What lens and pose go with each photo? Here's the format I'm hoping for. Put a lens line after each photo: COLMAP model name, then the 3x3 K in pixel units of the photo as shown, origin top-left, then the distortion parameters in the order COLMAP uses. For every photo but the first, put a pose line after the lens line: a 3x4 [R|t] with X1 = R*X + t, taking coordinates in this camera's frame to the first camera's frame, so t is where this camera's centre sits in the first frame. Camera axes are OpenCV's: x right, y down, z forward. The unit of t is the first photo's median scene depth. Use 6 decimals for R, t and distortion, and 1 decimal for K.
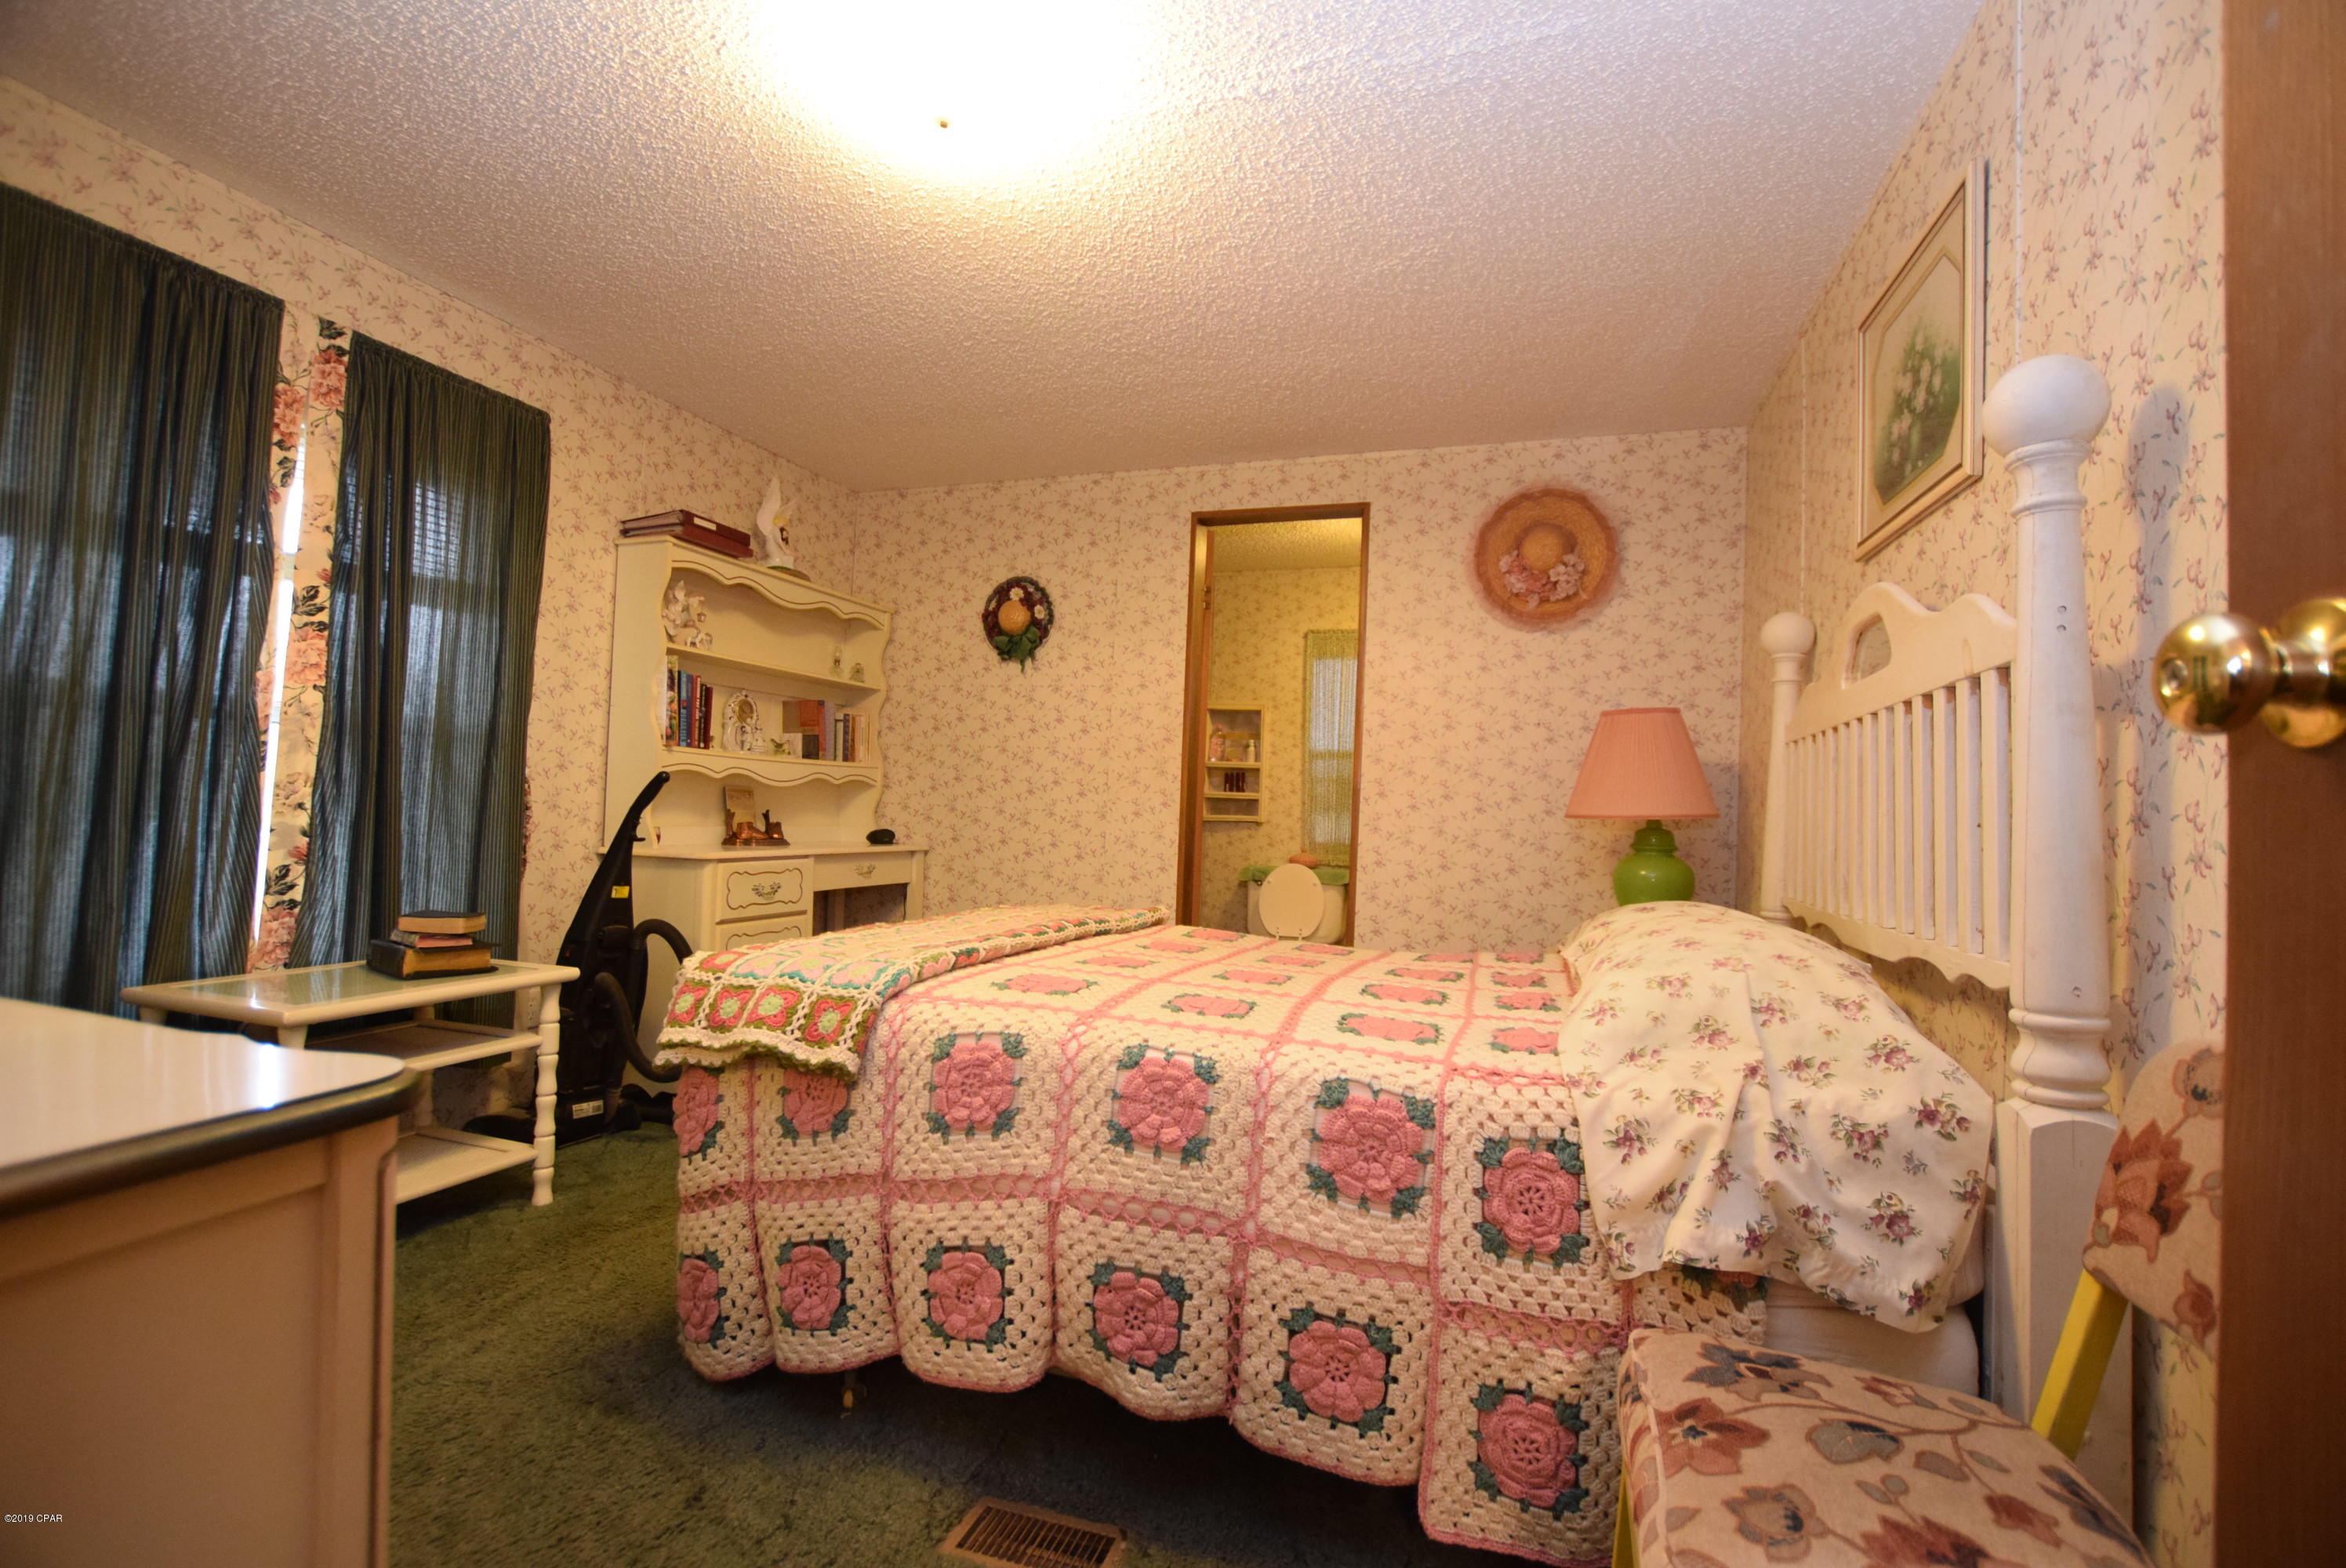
lens RADIAL K [[1045.9, 0, 1176.7], [0, 1045.9, 774.3], [0, 0, 1]] dist [-0.026035, 0.000004]
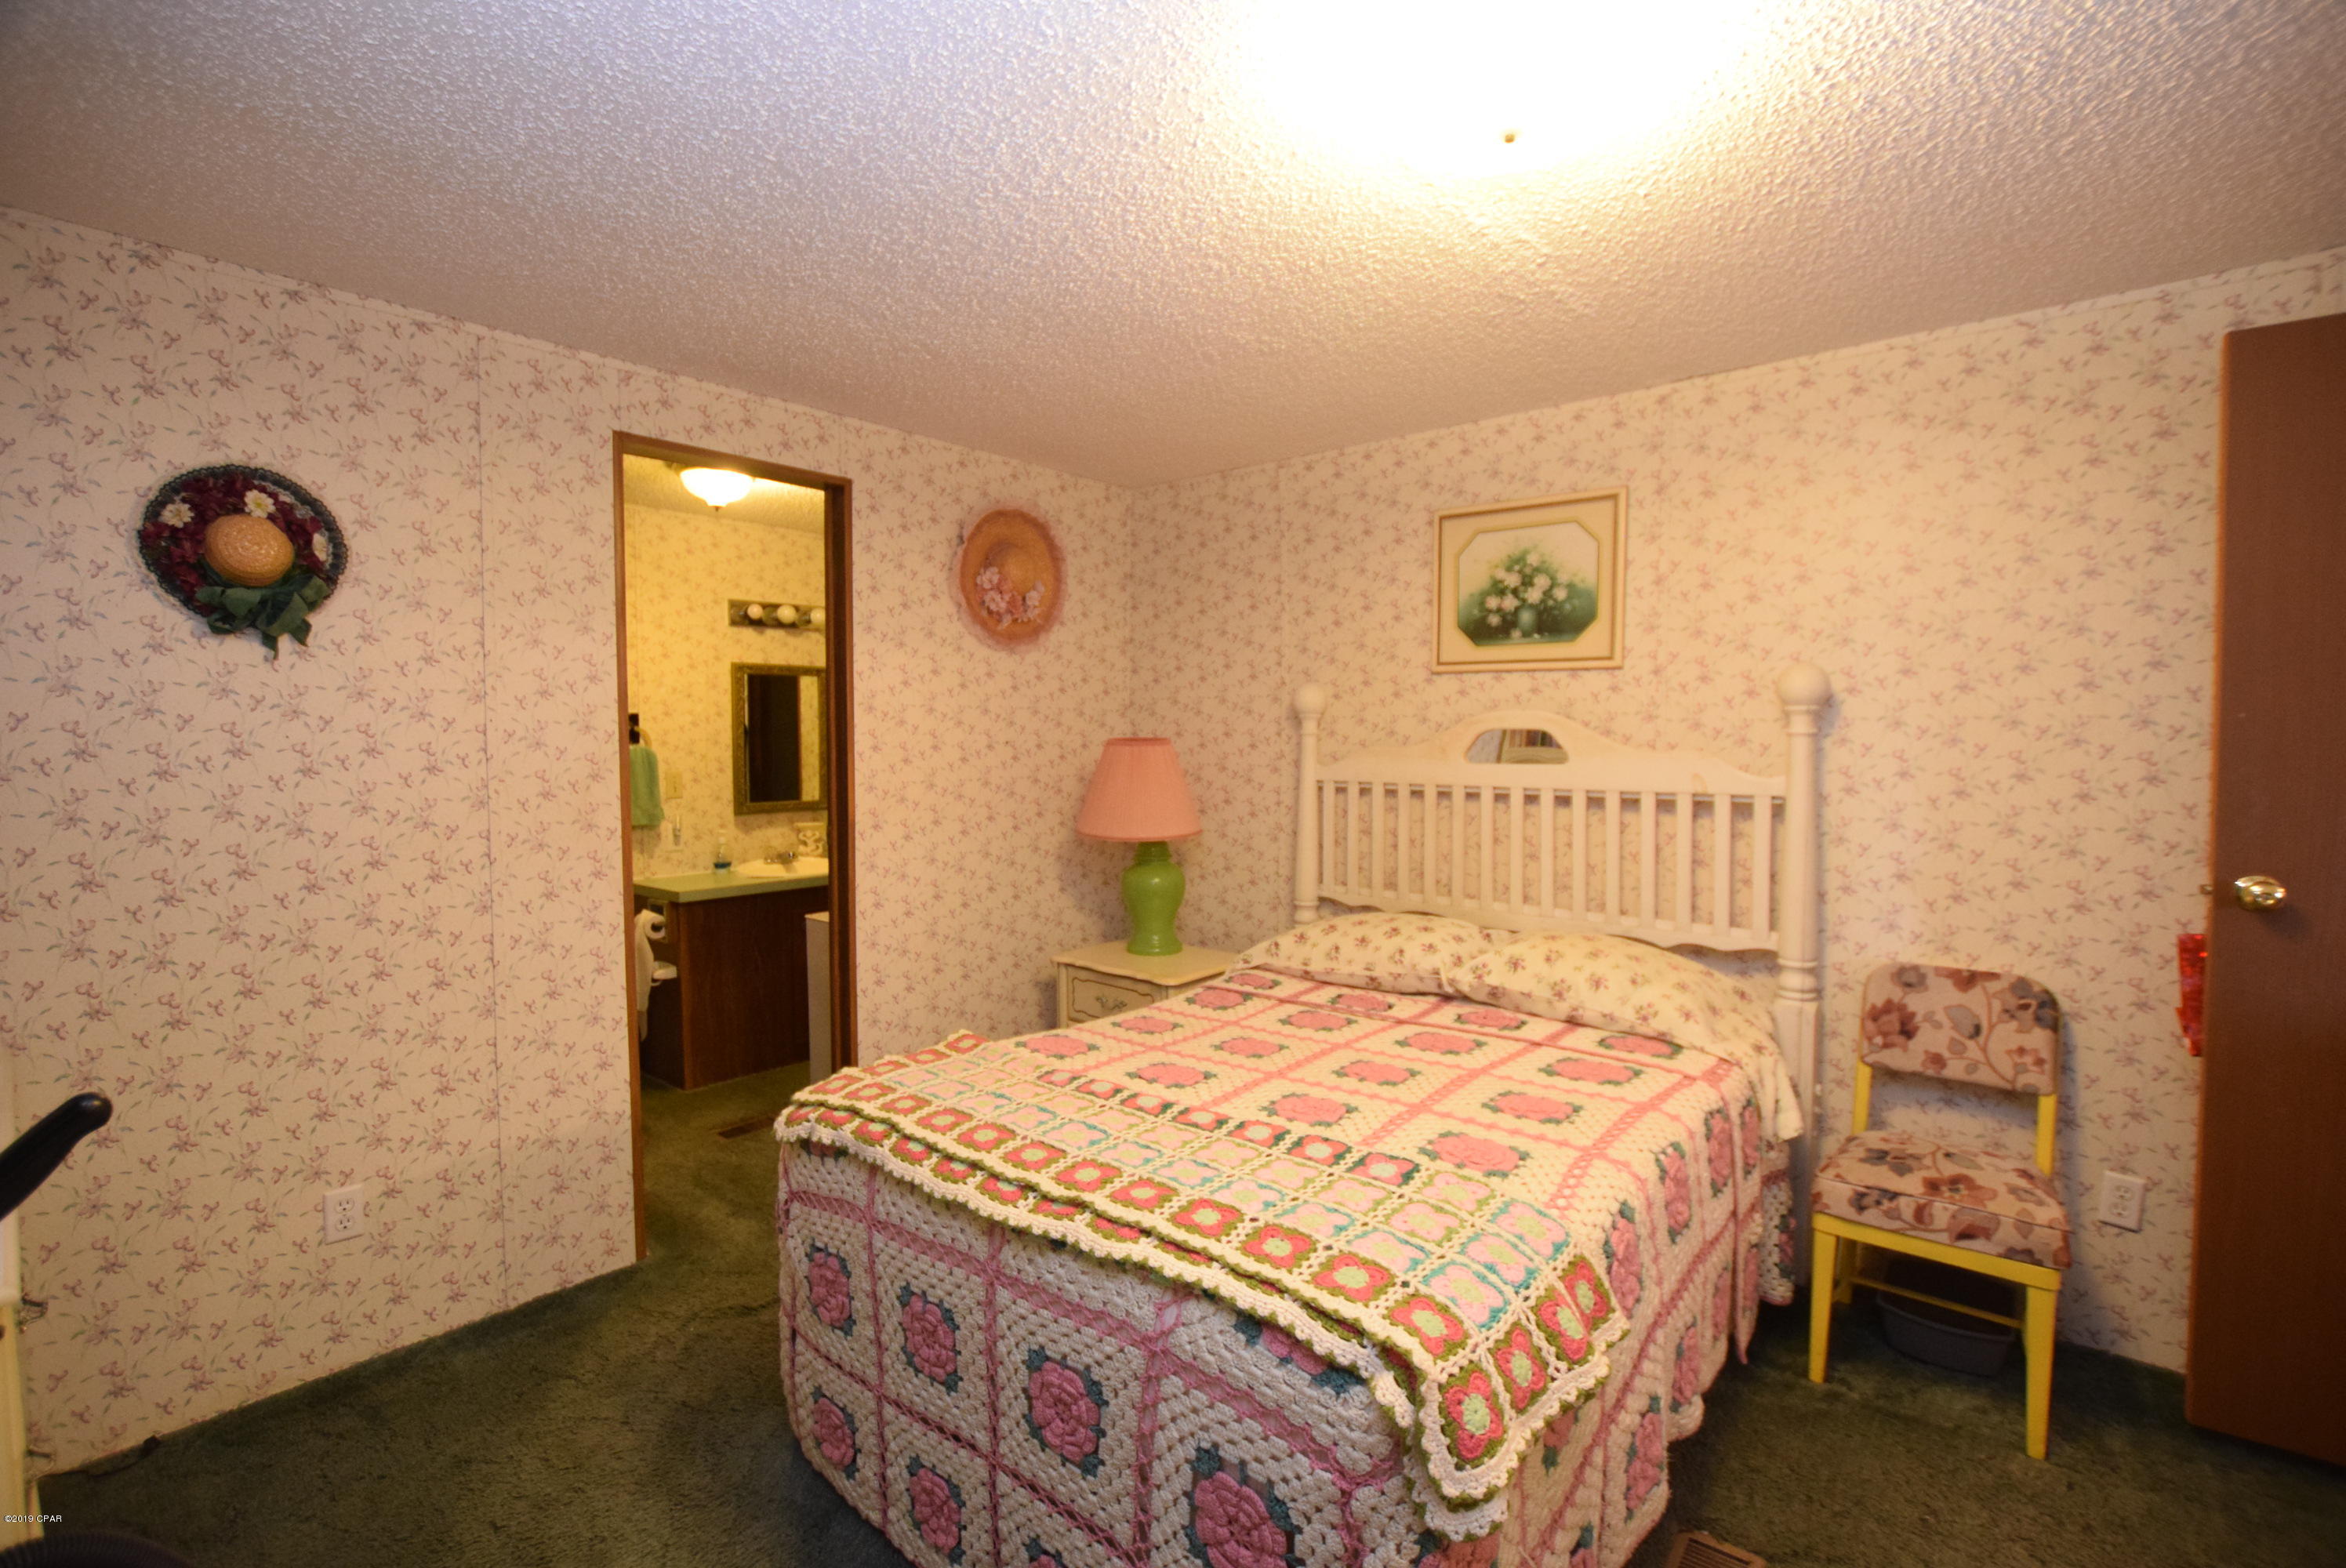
lens RADIAL K [[1045.9, 0, 1171.4], [0, 1045.9, 777.3], [0, 0, 1]] dist [-0.026035, 0.000004]
pose [[0.351043, -0.083672, 0.932613, -0.529231], [-0.019285, 0.995142, 0.096541, -0.110884], [-0.936161, -0.051875, 0.347724, 0.467589]]
